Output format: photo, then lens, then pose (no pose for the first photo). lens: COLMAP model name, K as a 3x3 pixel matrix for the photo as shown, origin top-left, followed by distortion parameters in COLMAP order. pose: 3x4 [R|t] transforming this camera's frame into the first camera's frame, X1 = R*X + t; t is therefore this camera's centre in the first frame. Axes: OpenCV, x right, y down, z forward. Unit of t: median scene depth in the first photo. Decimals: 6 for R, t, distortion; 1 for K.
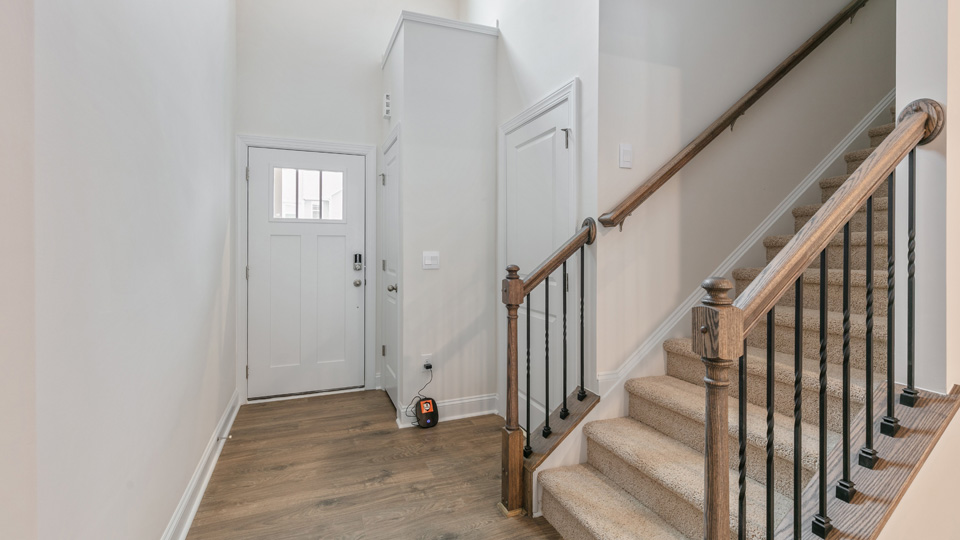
lens RADIAL K [[438.3, 0, 493.2], [0, 438.3, 254.5], [0, 0, 1]] dist [0.005794, -0.000666]
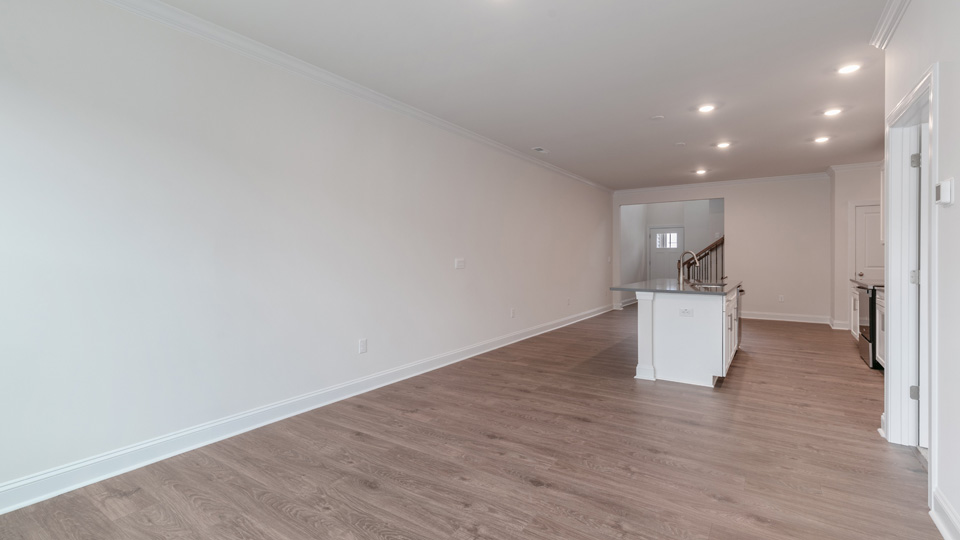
lens RADIAL K [[438.3, 0, 484.4], [0, 438.3, 258.5], [0, 0, 1]] dist [0.005794, -0.000666]
pose [[0.555955, 0.000831, -0.831212, 1.945806], [-0.008770, 0.999950, -0.004866, 0.036789], [0.831166, 0.009995, 0.555934, -2.476453]]
